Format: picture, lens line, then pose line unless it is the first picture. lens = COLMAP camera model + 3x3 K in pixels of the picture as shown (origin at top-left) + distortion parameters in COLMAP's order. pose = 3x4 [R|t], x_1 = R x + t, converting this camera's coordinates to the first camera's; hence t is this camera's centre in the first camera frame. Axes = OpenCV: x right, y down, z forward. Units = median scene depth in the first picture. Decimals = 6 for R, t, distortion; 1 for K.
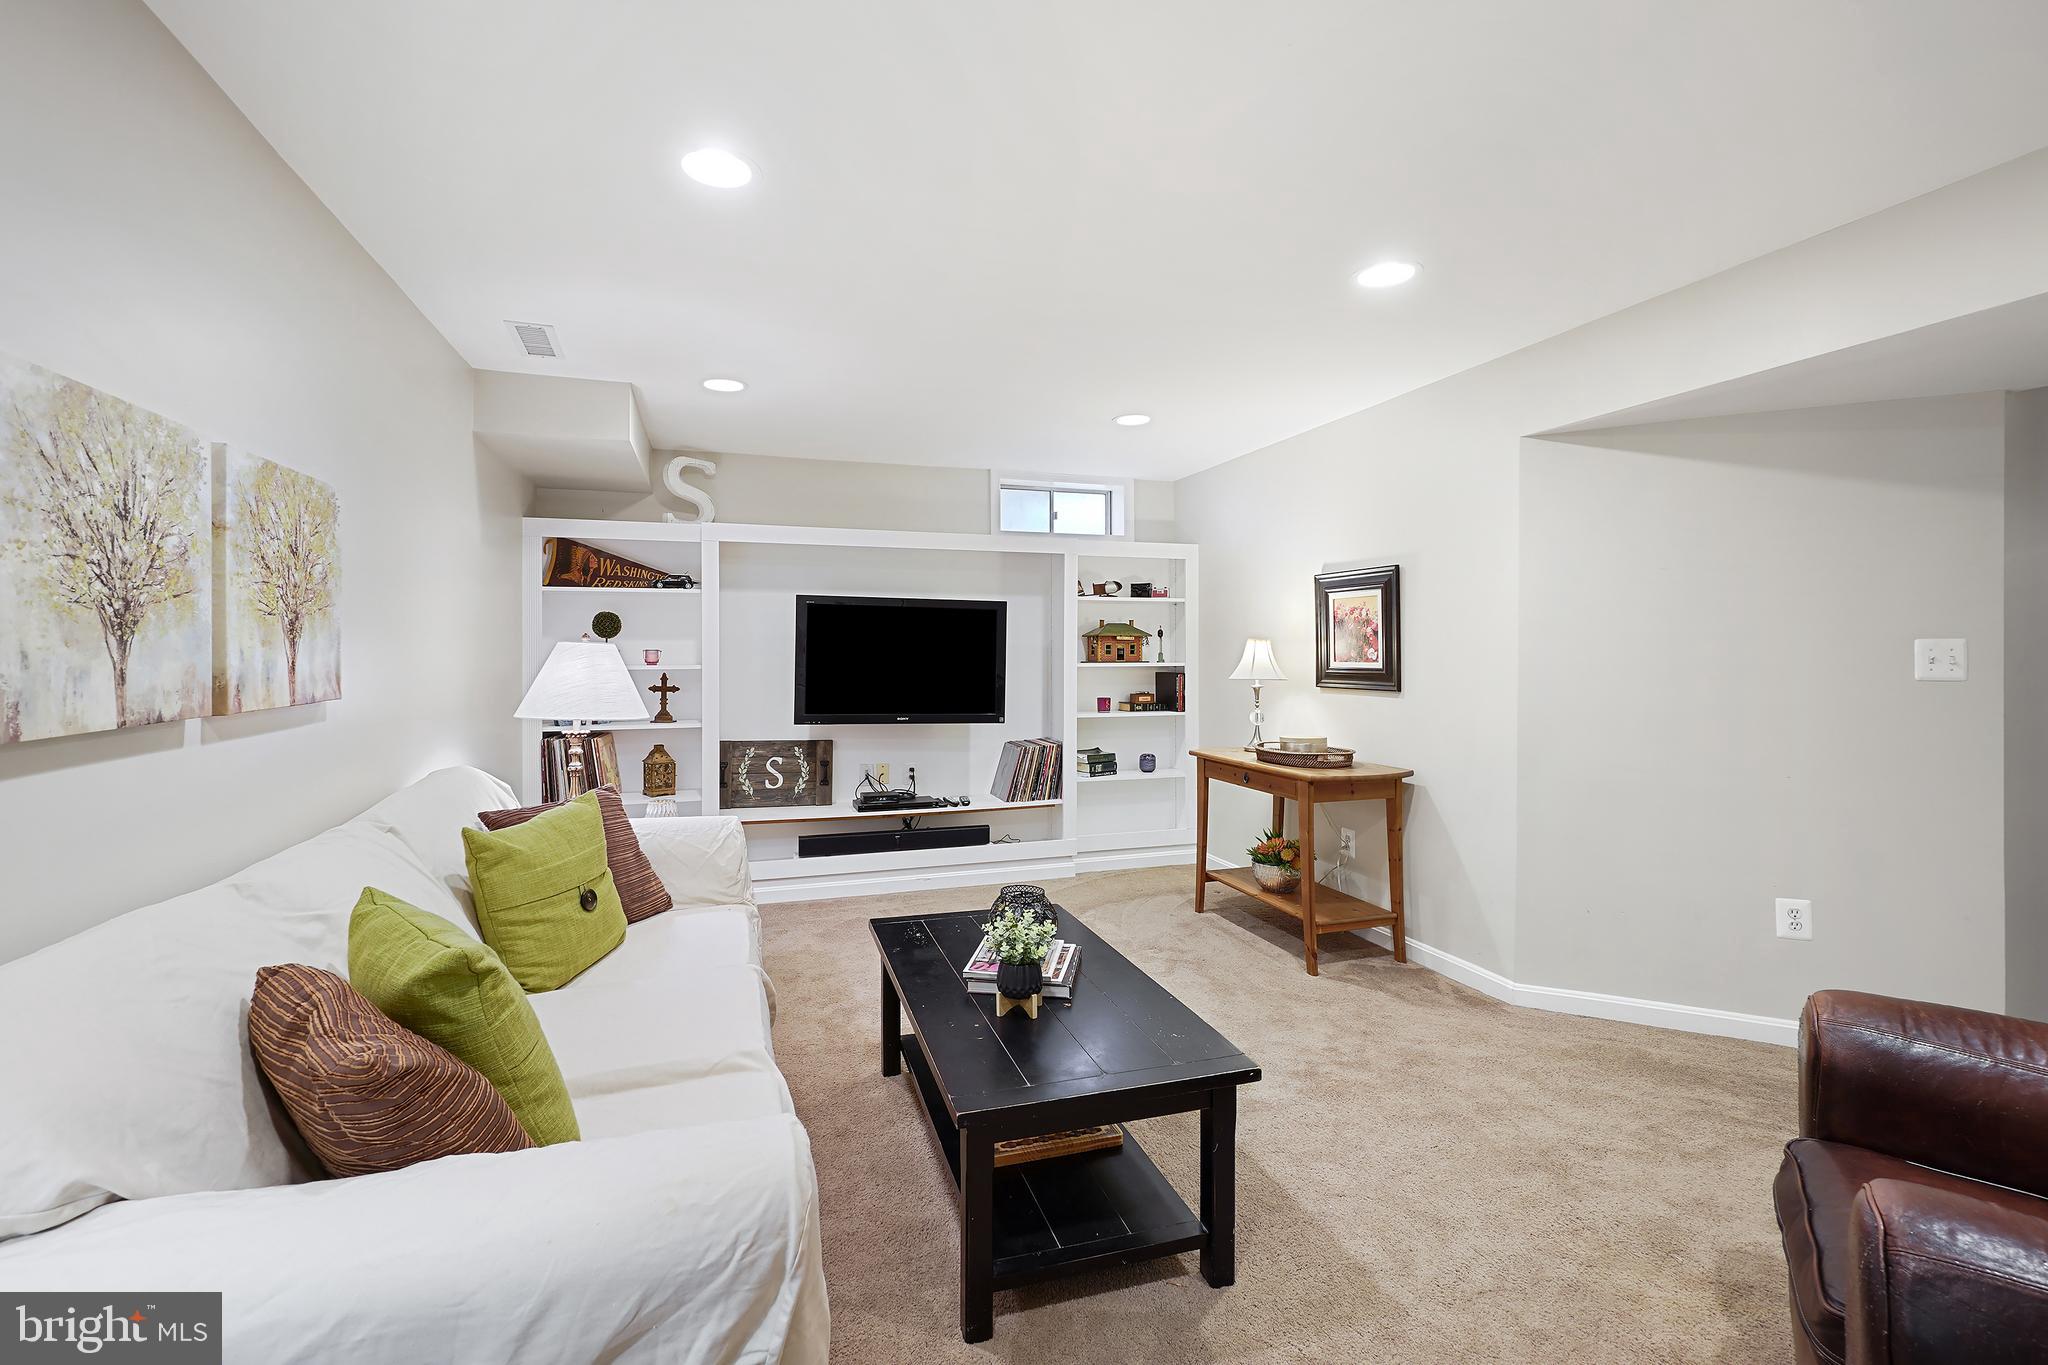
lens RADIAL K [[882.2, 0, 1015.7], [0, 882.2, 660.3], [0, 0, 1]] dist [-0.019264, 0.000283]
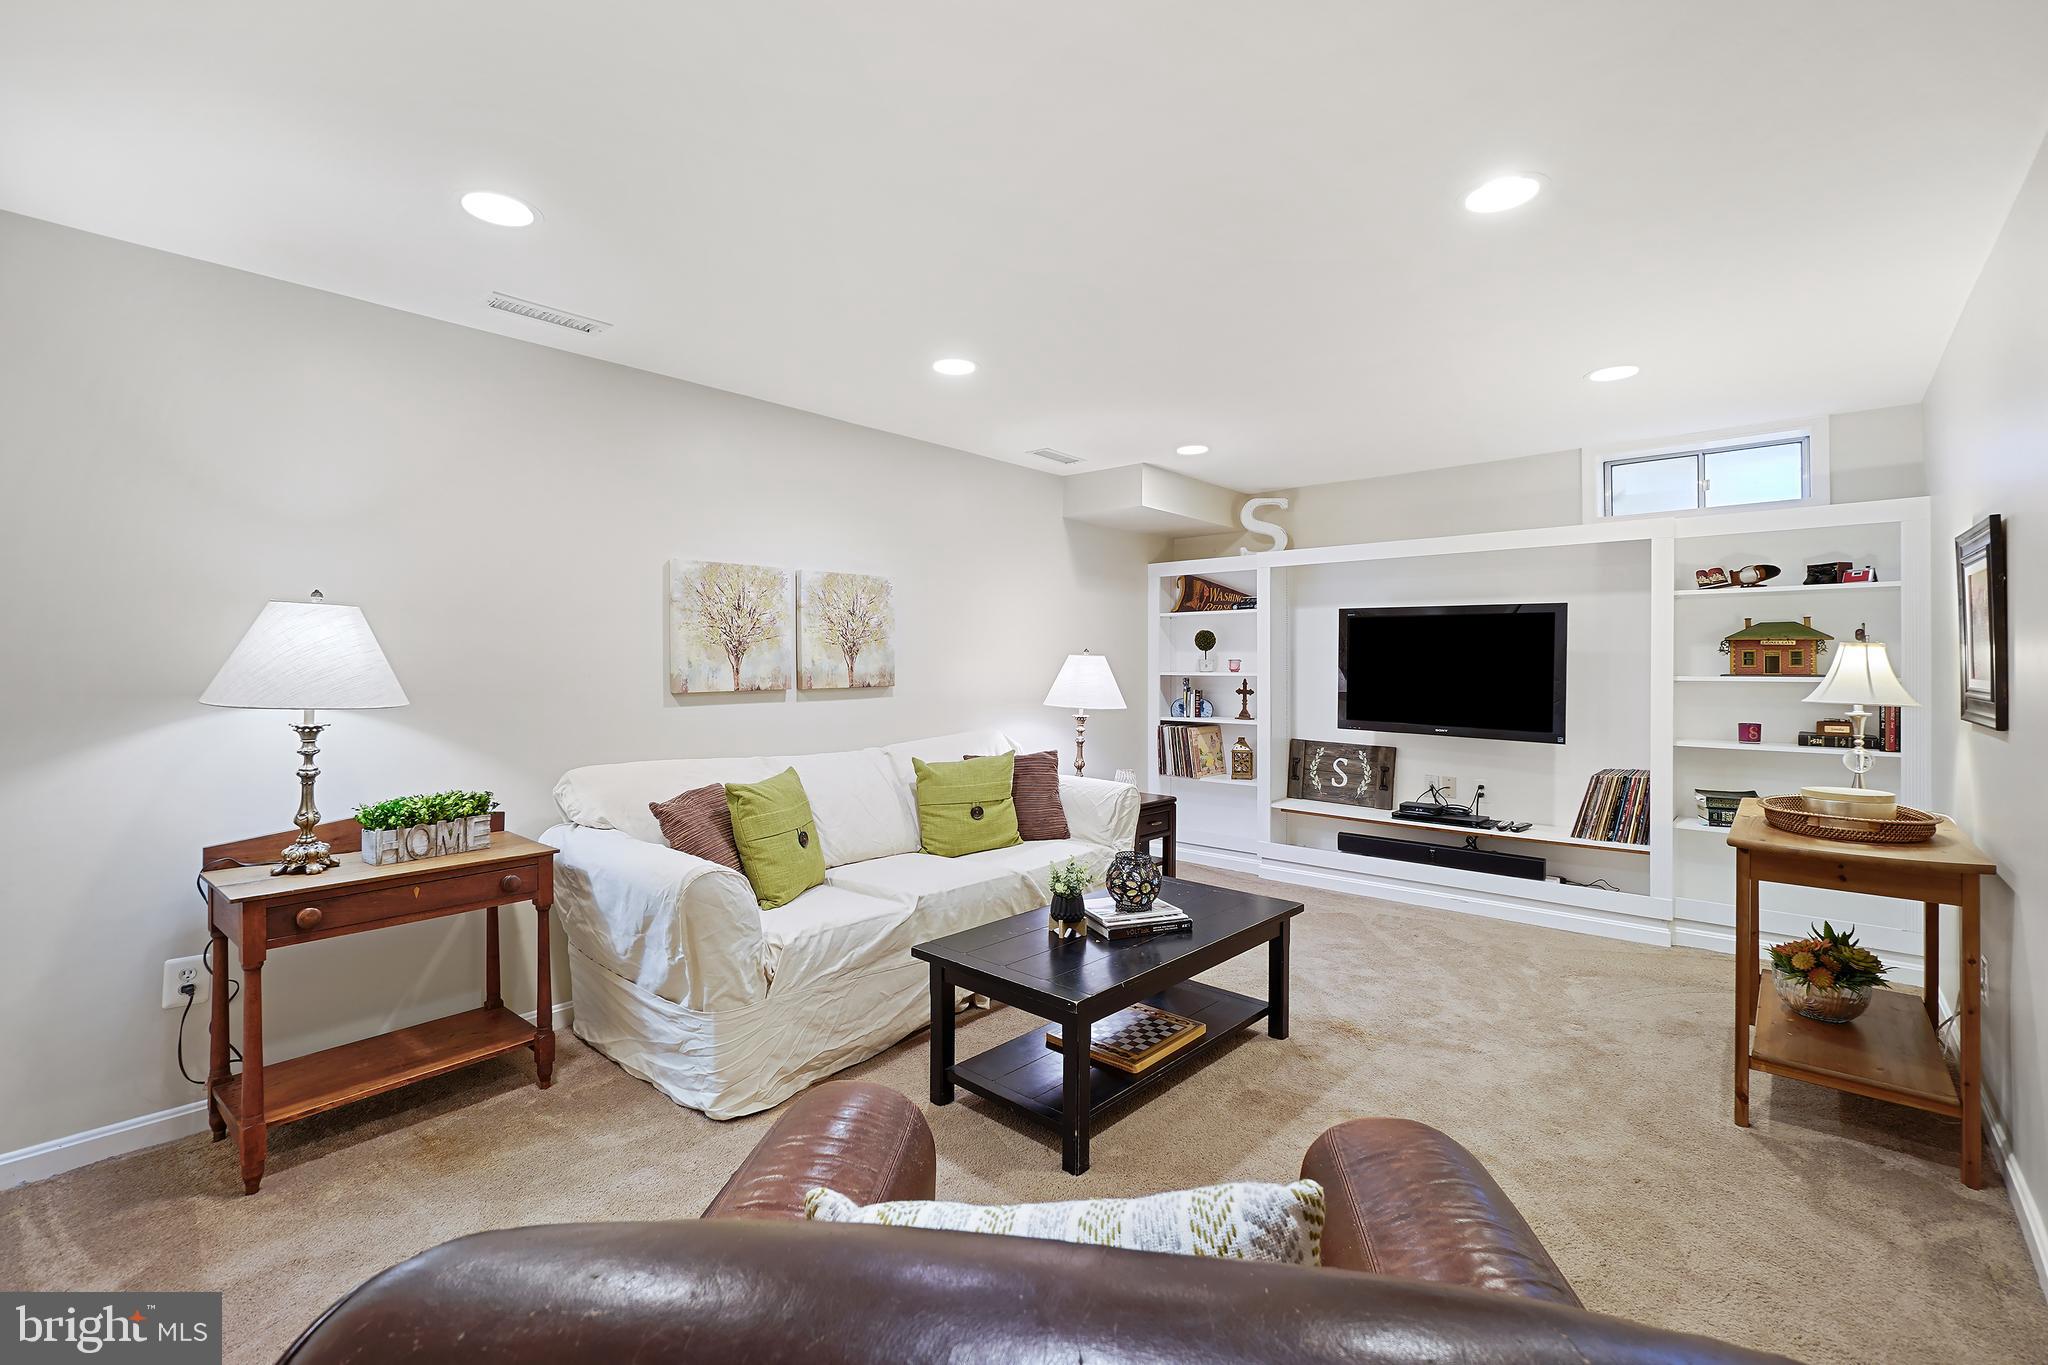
lens RADIAL K [[872.6, 0, 1024.0], [0, 872.6, 682.5], [0, 0, 1]] dist [-0.022675, 0.000359]
pose [[0.500272, 0.020613, -0.865623, 0.488379], [-0.008073, 0.999784, 0.019142, -0.001181], [0.865831, -0.002588, 0.500330, 0.130140]]
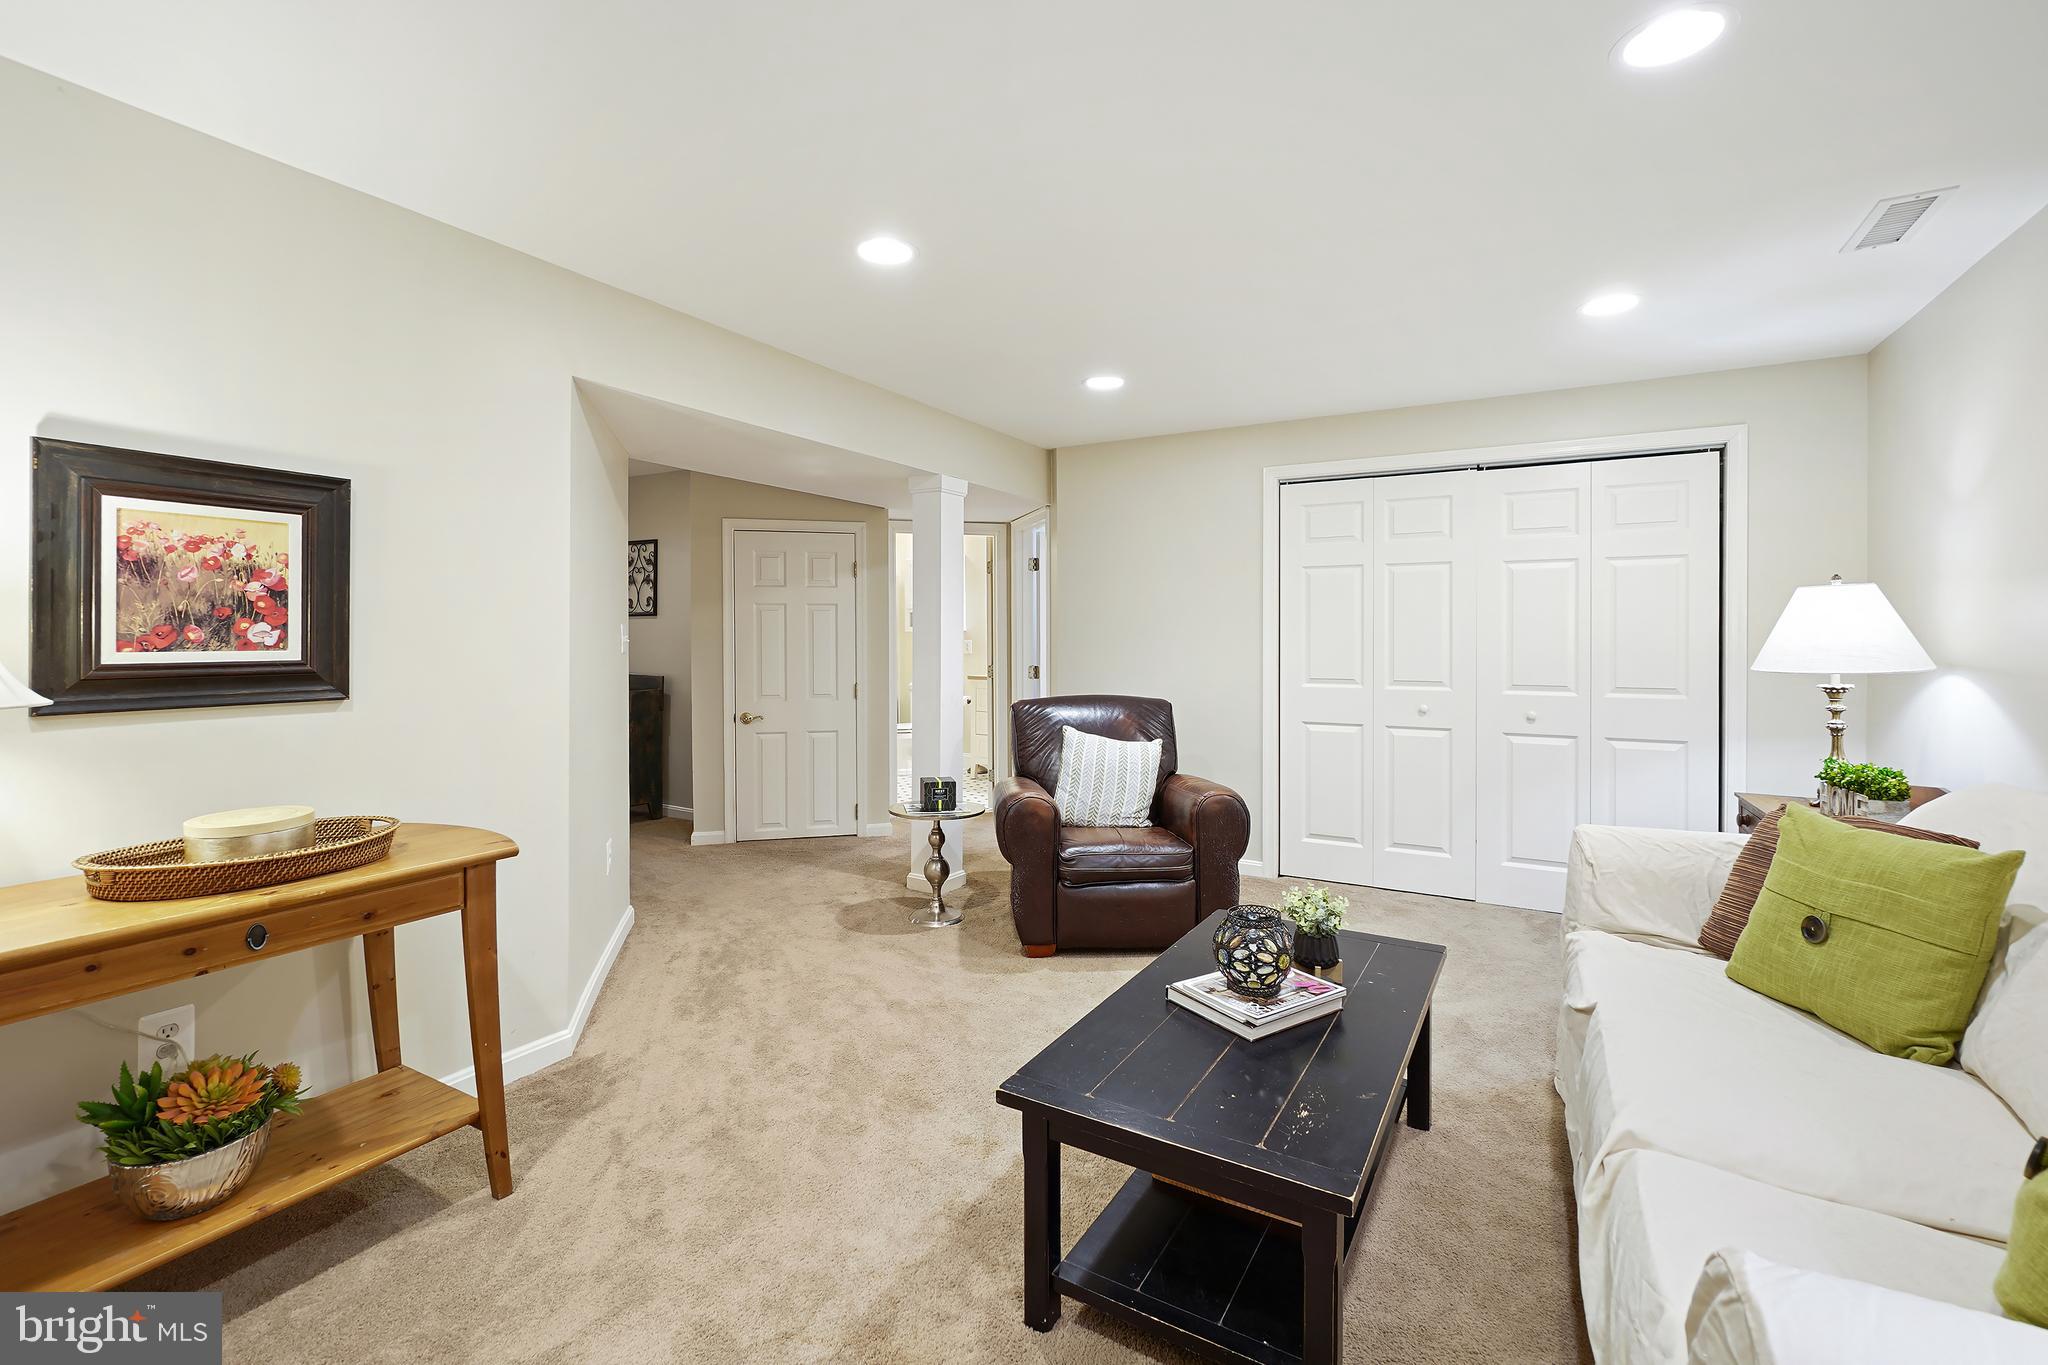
lens RADIAL K [[872.6, 0, 1024.0], [0, 872.6, 682.5], [0, 0, 1]] dist [-0.022675, 0.000359]
pose [[-0.662727, -0.038987, 0.747845, -0.229282], [0.006153, 0.998327, 0.057497, -0.004412], [-0.748835, 0.042706, -0.661379, 0.850332]]
